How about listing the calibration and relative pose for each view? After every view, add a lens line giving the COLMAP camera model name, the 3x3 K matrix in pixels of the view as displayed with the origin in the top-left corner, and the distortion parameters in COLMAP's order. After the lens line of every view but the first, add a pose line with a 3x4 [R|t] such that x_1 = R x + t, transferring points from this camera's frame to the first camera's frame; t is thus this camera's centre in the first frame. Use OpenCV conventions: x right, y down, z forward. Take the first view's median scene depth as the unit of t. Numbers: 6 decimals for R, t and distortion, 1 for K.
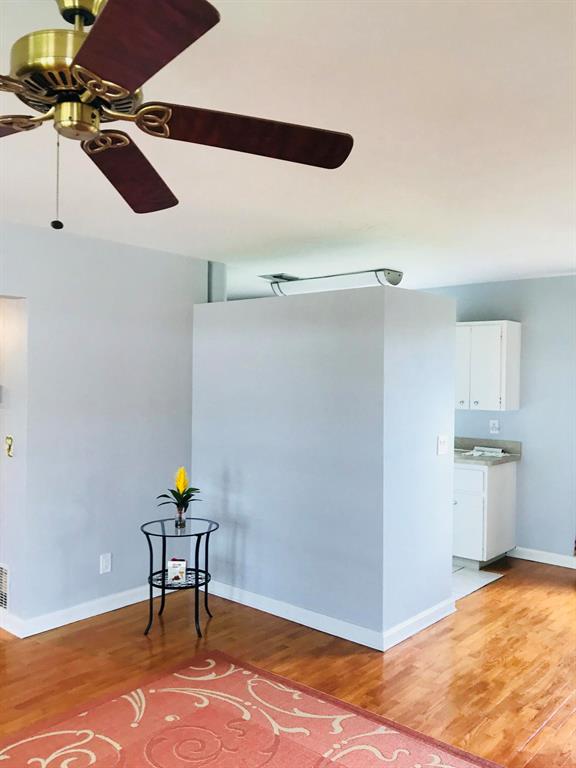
lens RADIAL K [[639.9, 0, 288.5], [0, 639.9, 381.6], [0, 0, 1]] dist [0.025048, -0.015644]
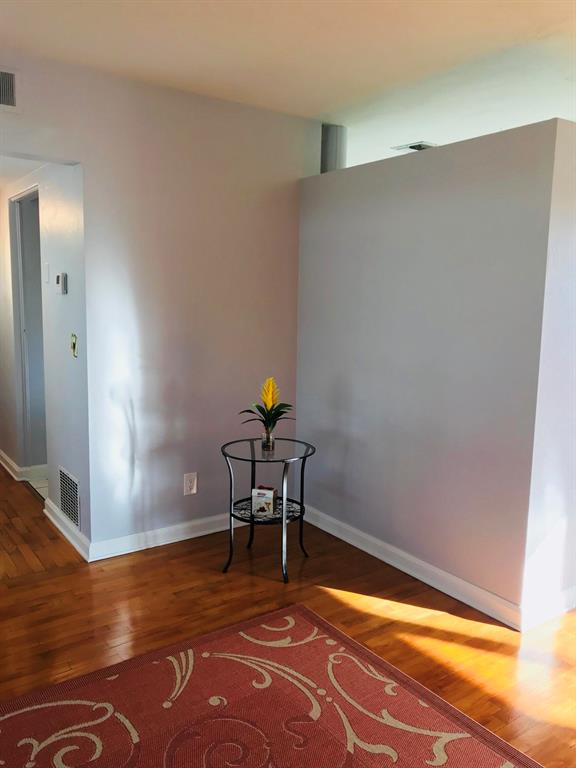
lens RADIAL K [[639.9, 0, 285.3], [0, 639.9, 385.1], [0, 0, 1]] dist [0.025048, -0.015644]
pose [[0.970306, 0.039478, -0.238637, 0.054218], [-0.006495, 0.990488, 0.137448, 0.042211], [0.241793, -0.131817, 0.961333, 0.291094]]
